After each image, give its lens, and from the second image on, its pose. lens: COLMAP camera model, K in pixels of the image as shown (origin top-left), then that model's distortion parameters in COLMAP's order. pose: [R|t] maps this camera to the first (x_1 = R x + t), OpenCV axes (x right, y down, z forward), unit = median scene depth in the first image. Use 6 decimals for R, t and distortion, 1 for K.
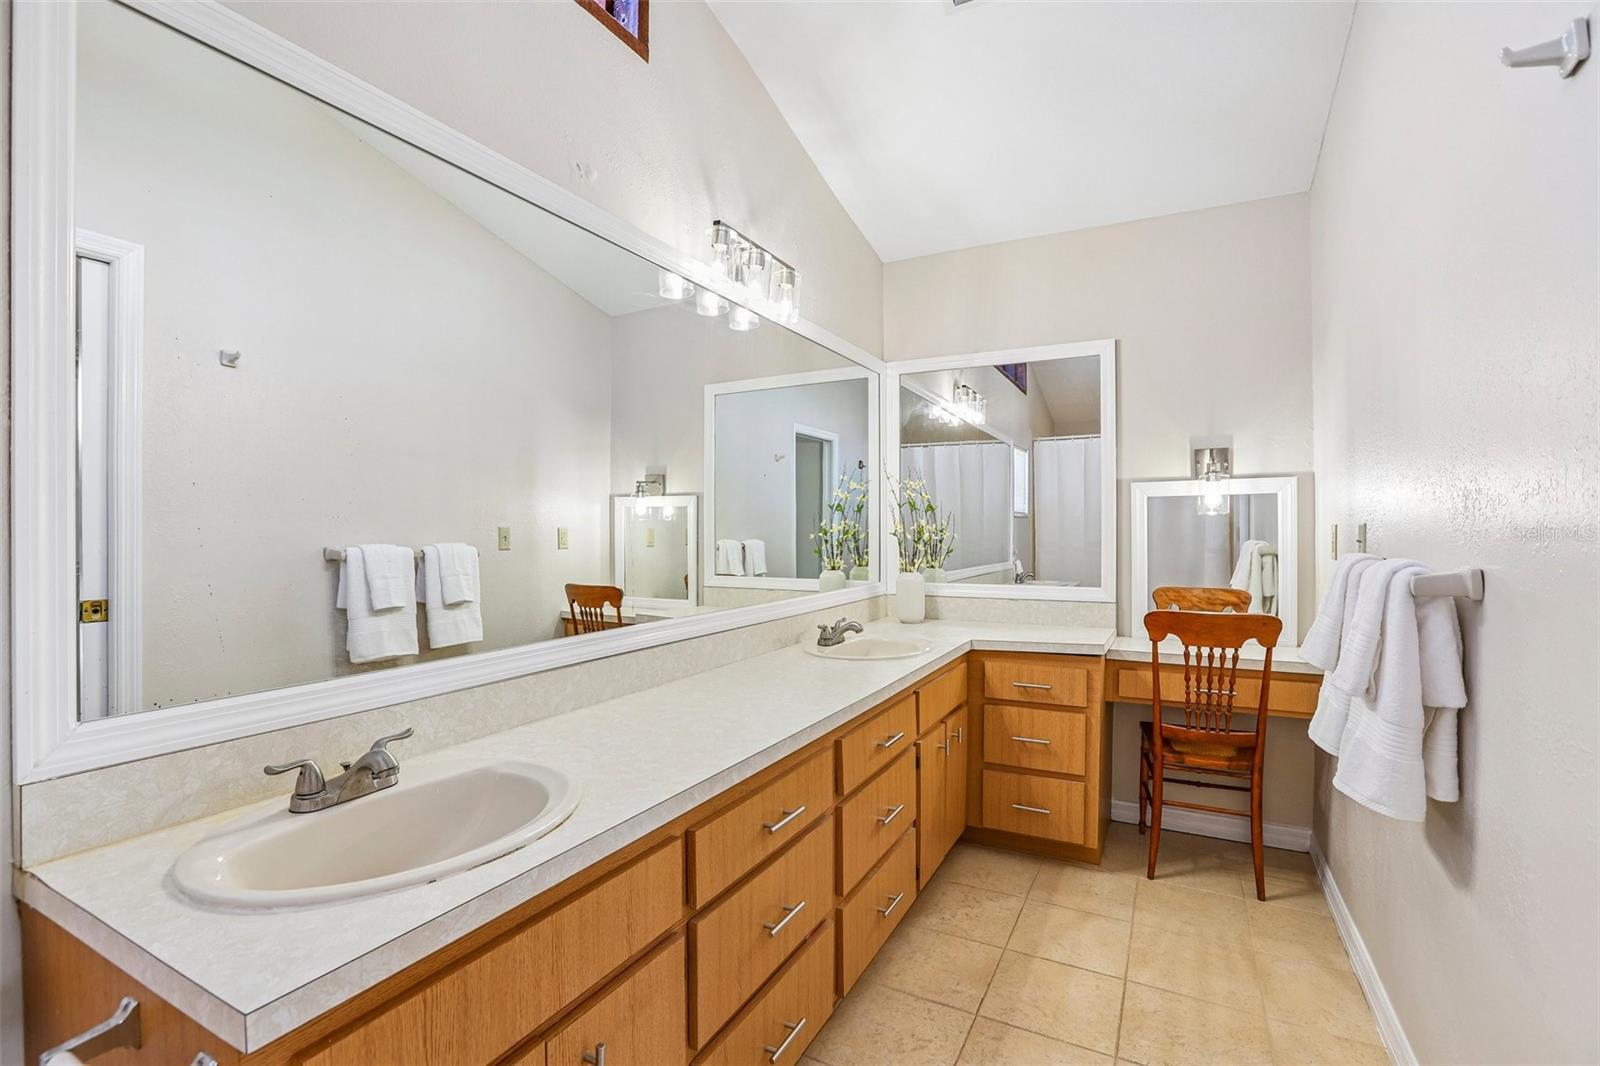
lens RADIAL K [[718.9, 0, 799.8], [0, 718.9, 535.6], [0, 0, 1]] dist [-0.042964, 0.003380]
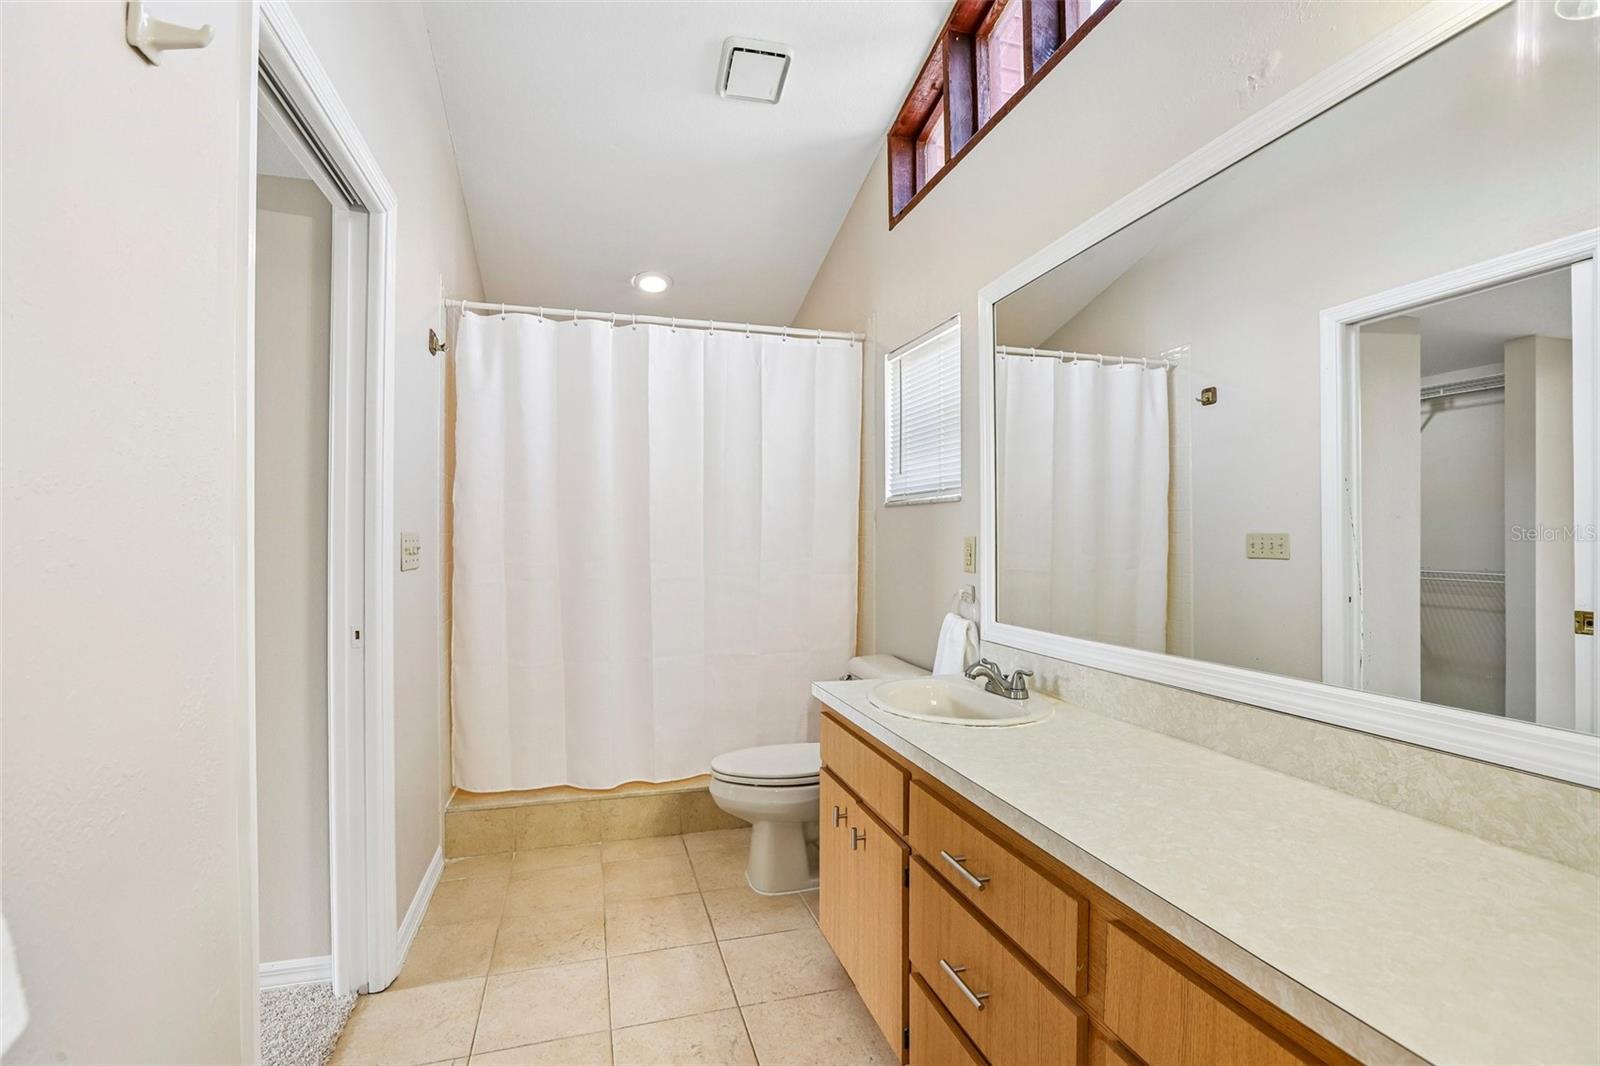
lens RADIAL K [[718.9, 0, 798.9], [0, 718.9, 538.7], [0, 0, 1]] dist [-0.042964, 0.003380]
pose [[-0.723691, -0.013459, -0.689993, 0.593641], [-0.010275, 0.999909, -0.008727, 0.017100], [0.690048, 0.000774, -0.723763, 1.294364]]
